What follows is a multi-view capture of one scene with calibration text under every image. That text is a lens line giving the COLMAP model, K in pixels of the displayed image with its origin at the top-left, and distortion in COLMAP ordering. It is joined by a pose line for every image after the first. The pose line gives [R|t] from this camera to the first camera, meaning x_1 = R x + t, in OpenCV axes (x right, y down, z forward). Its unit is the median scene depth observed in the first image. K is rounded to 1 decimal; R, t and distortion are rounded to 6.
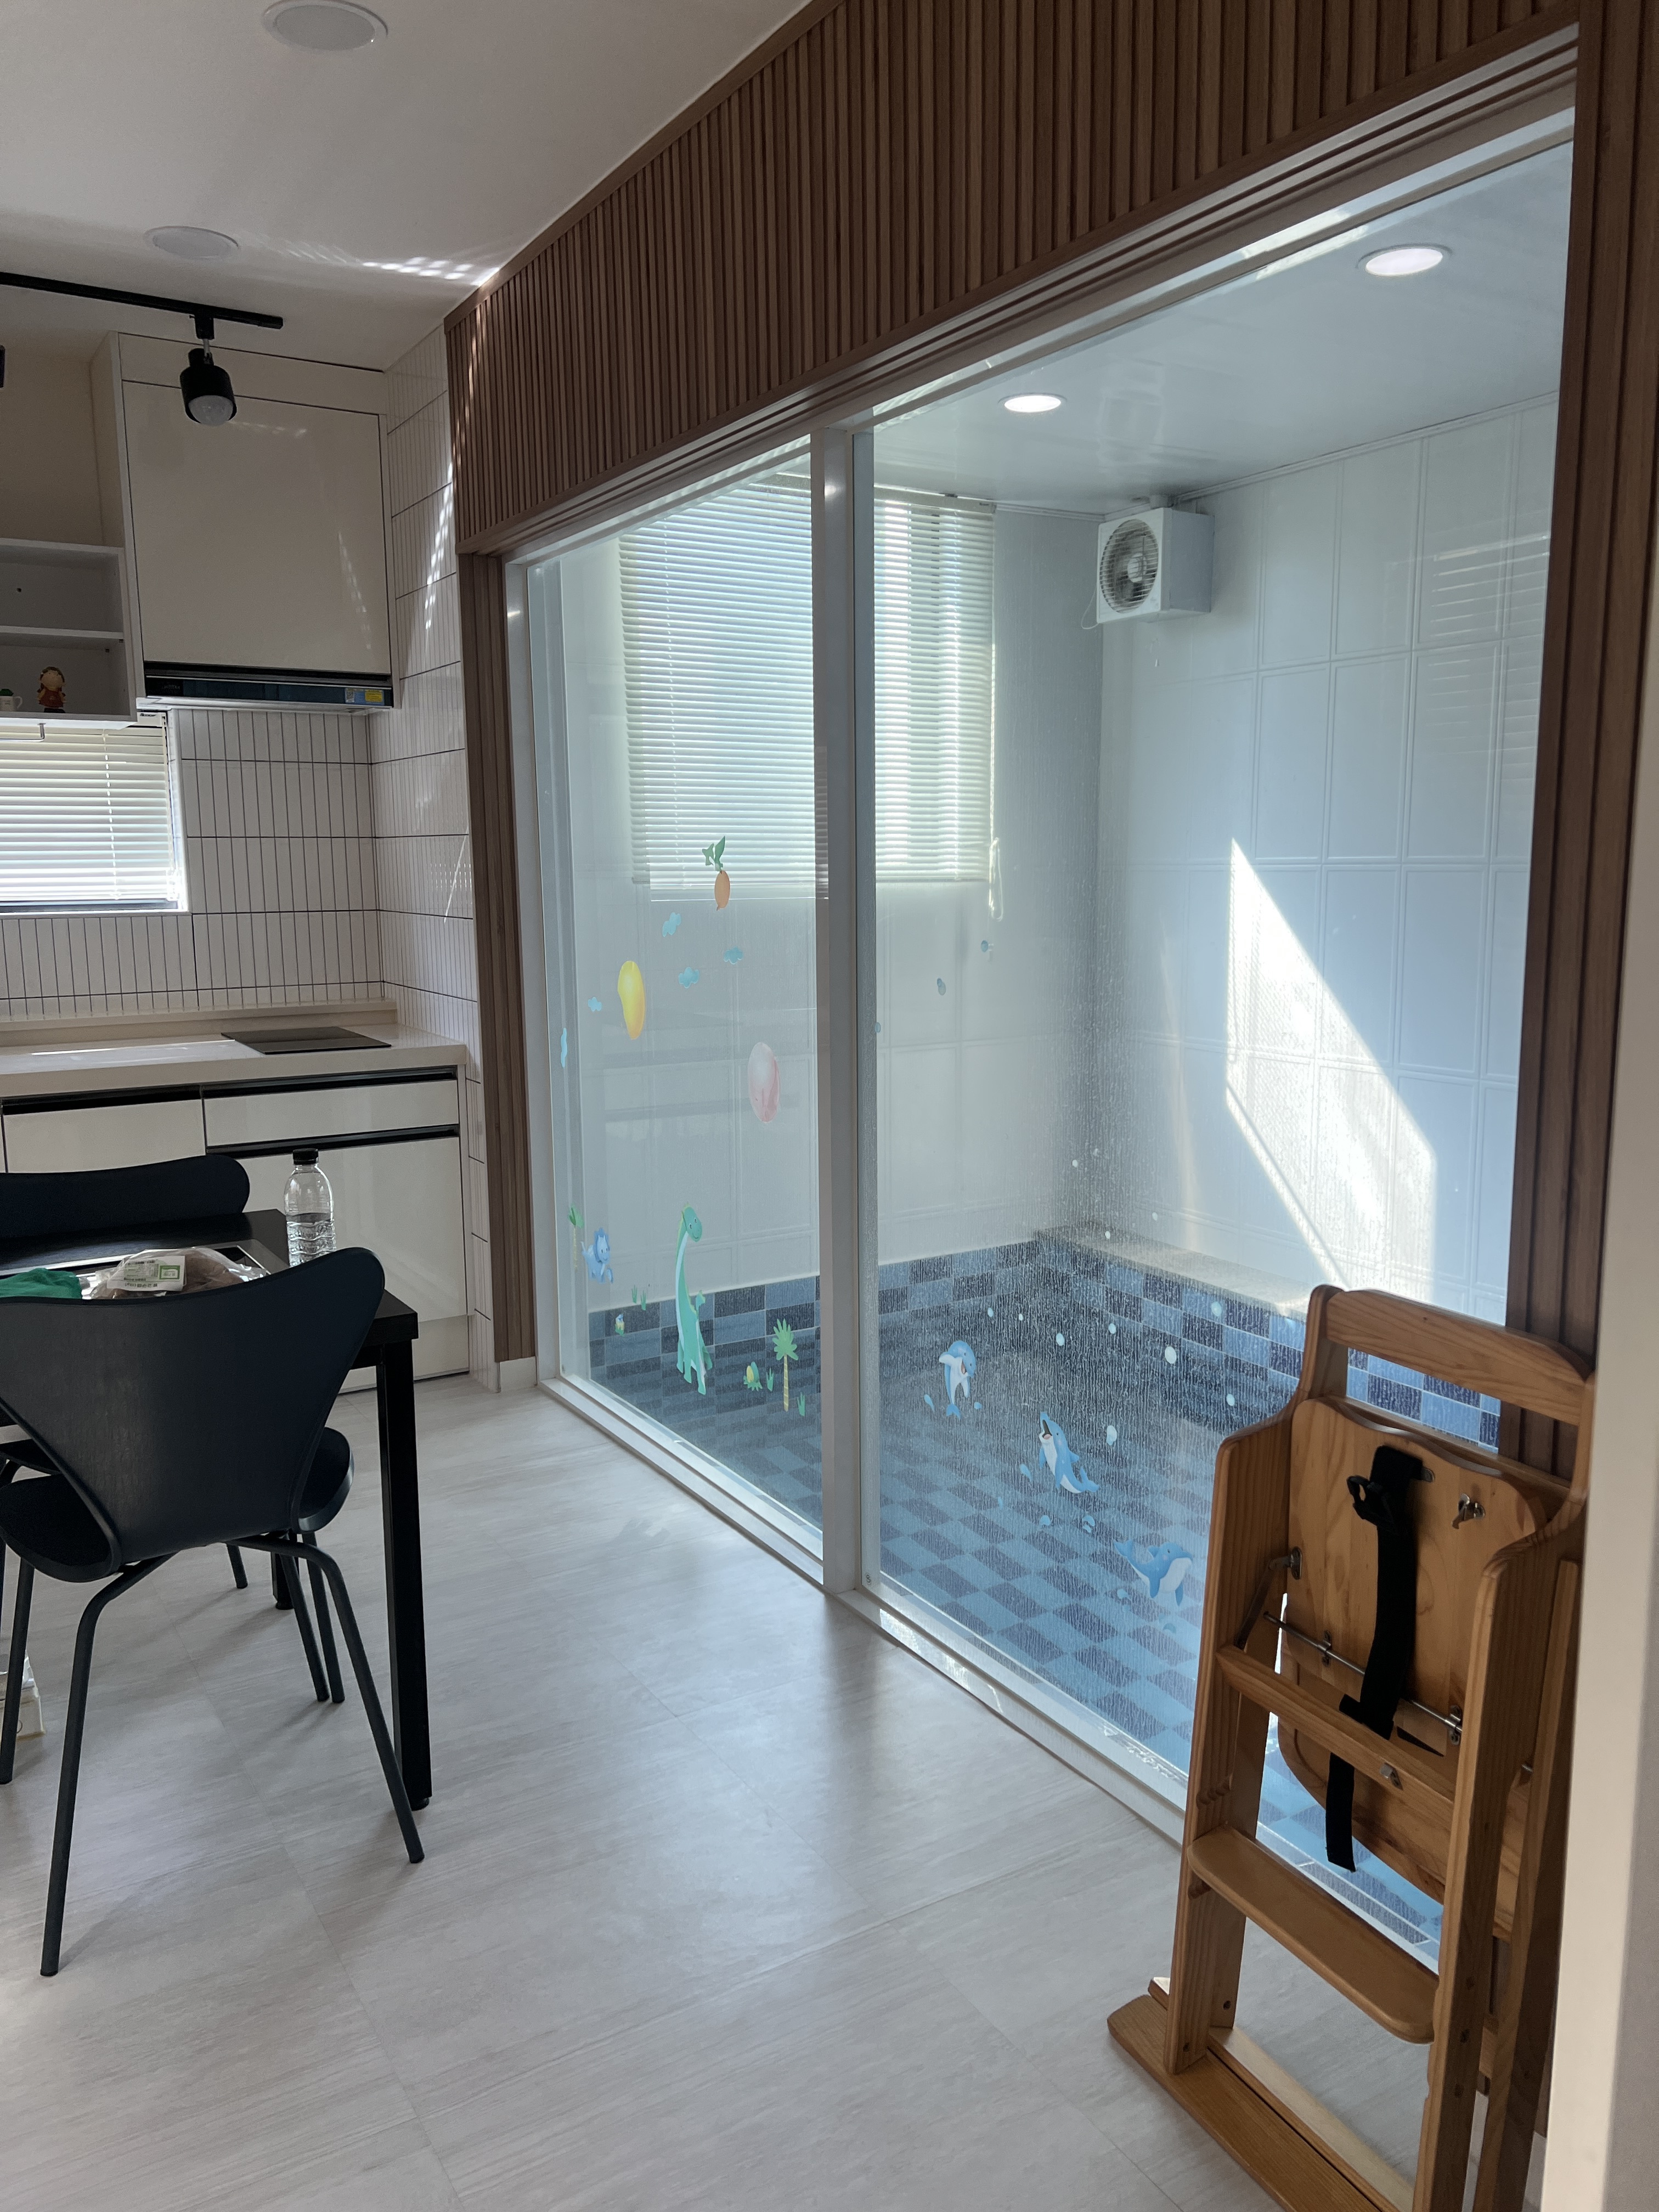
lens RADIAL K [[1616.7, 0, 829.5], [0, 1616.7, 1106.0], [0, 0, 1]] dist [0.038614, 0.000708]
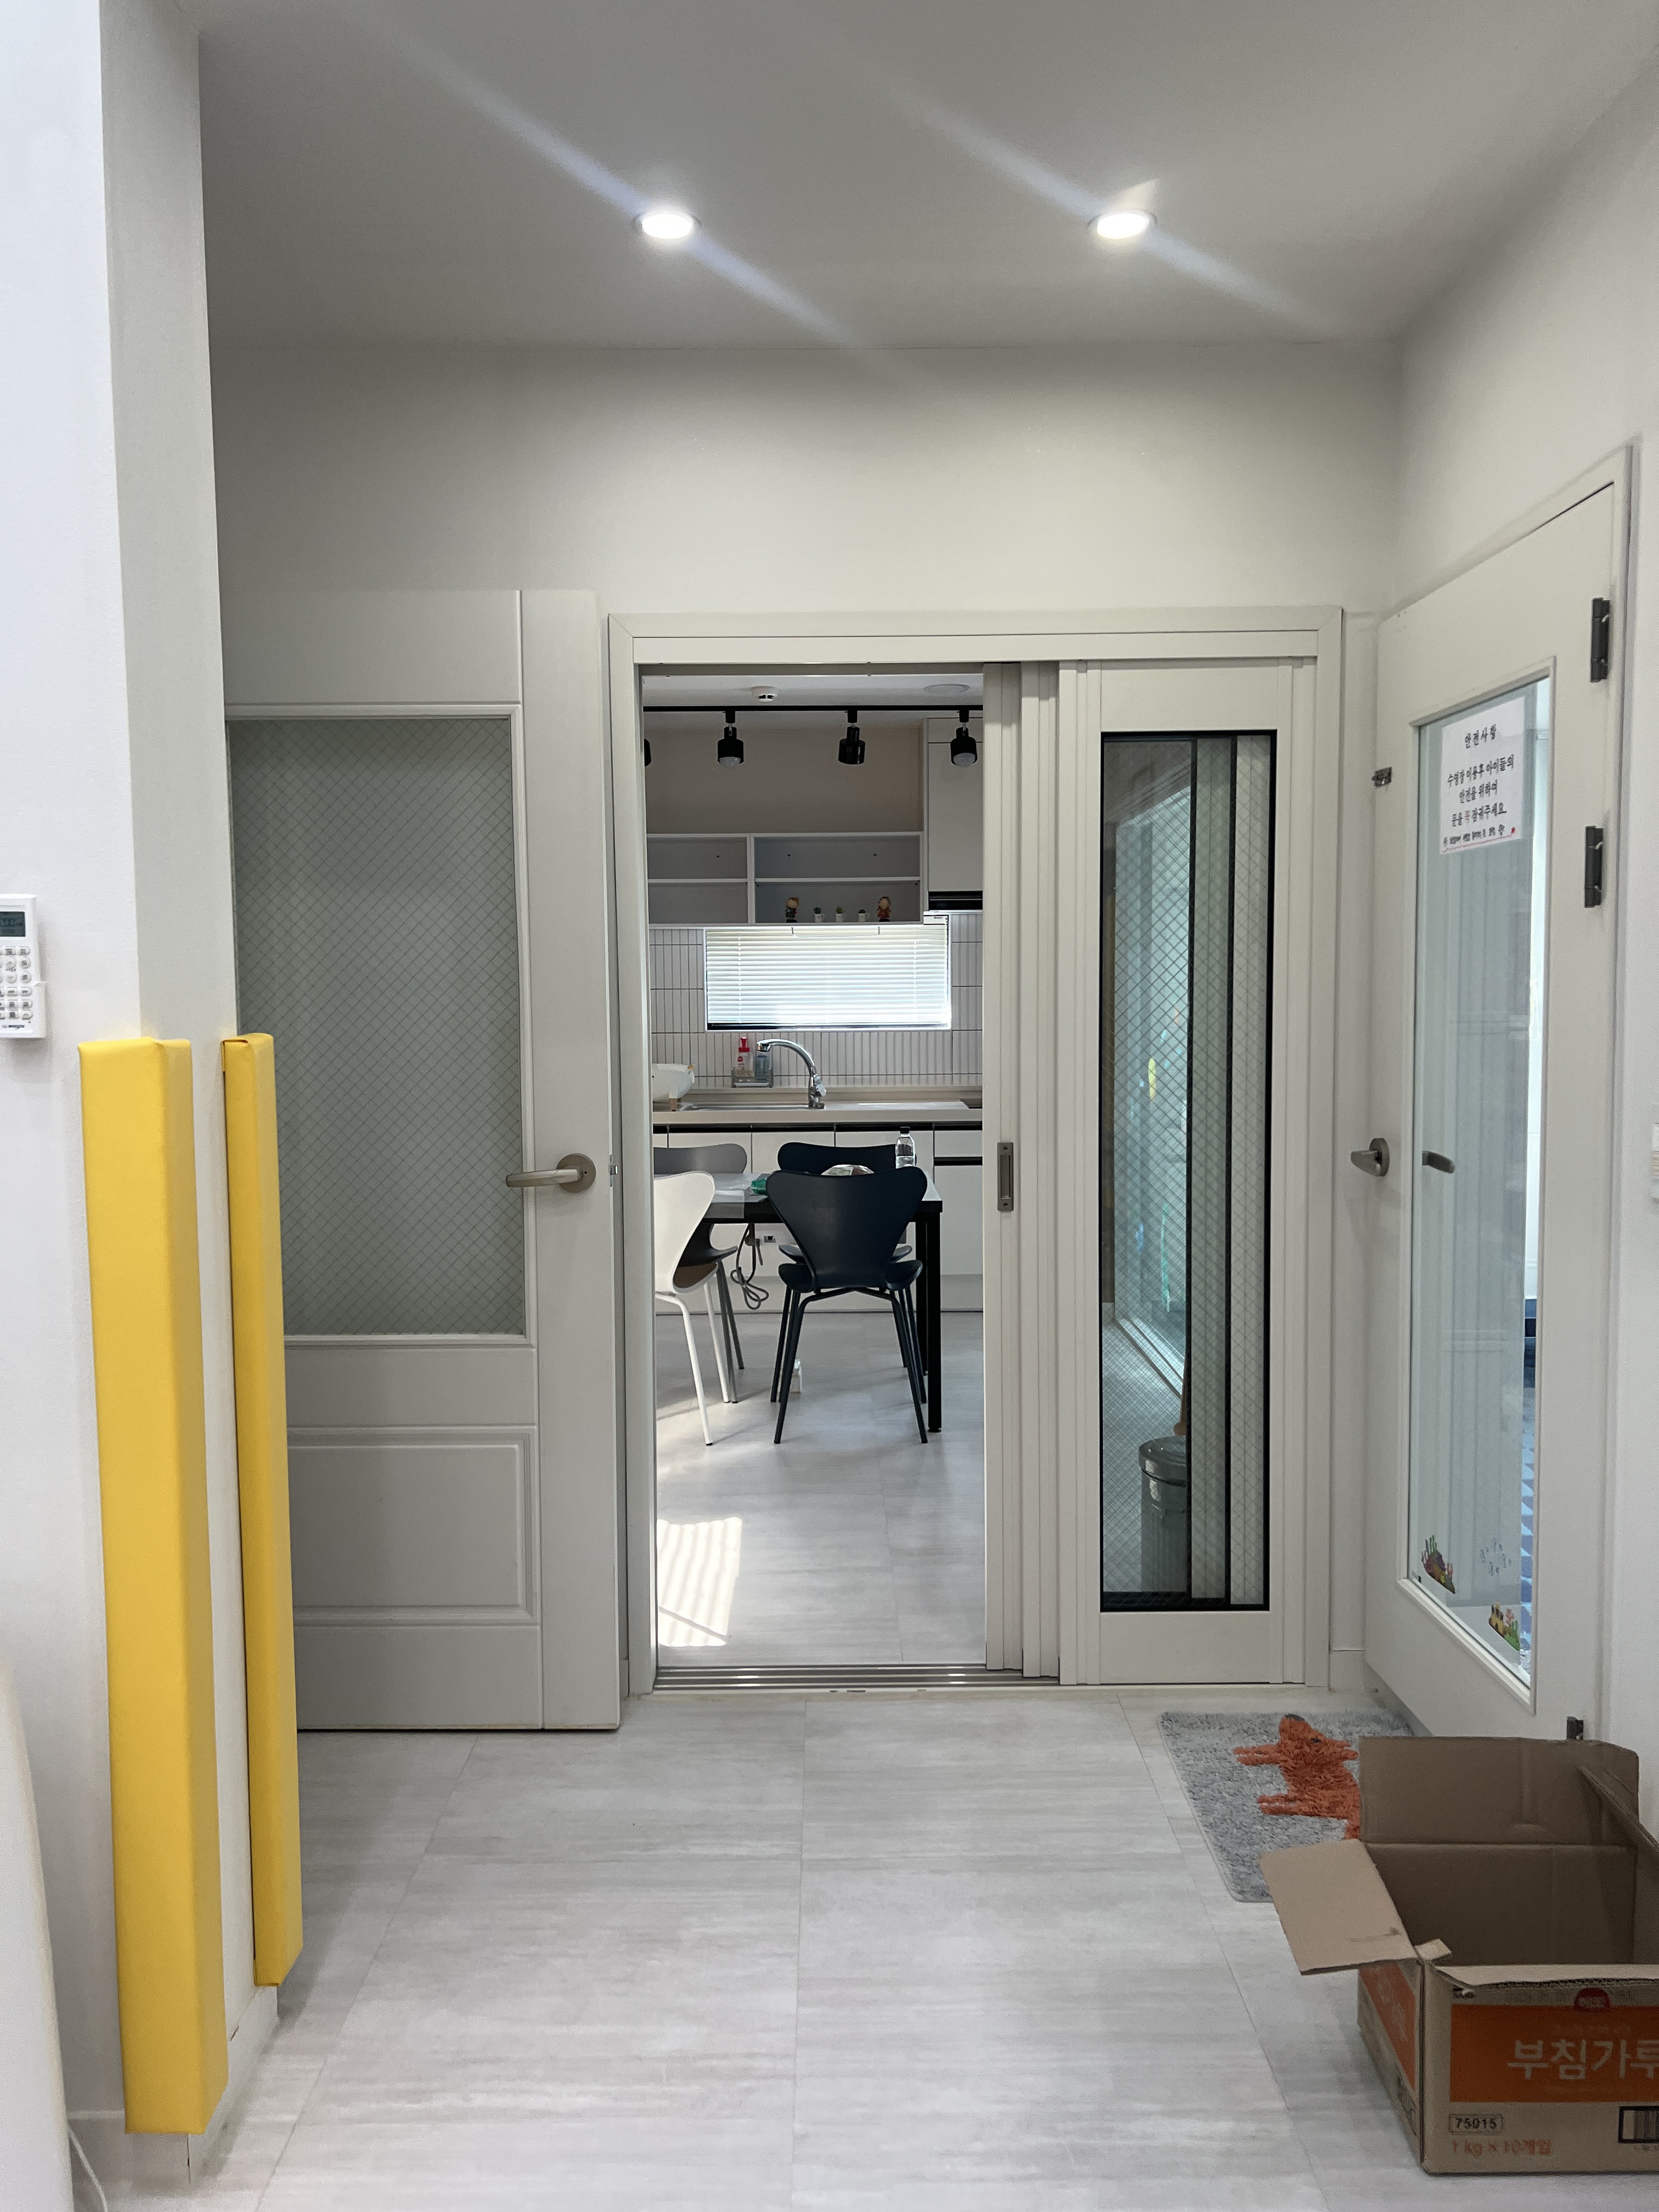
lens RADIAL K [[1616.7, 0, 829.5], [0, 1616.7, 1106.0], [0, 0, 1]] dist [0.038614, 0.000708]
pose [[0.841319, 0.031829, -0.539601, 0.403056], [-0.075262, 0.995439, -0.058628, 0.068268], [0.535274, 0.089936, 0.839877, -0.476270]]
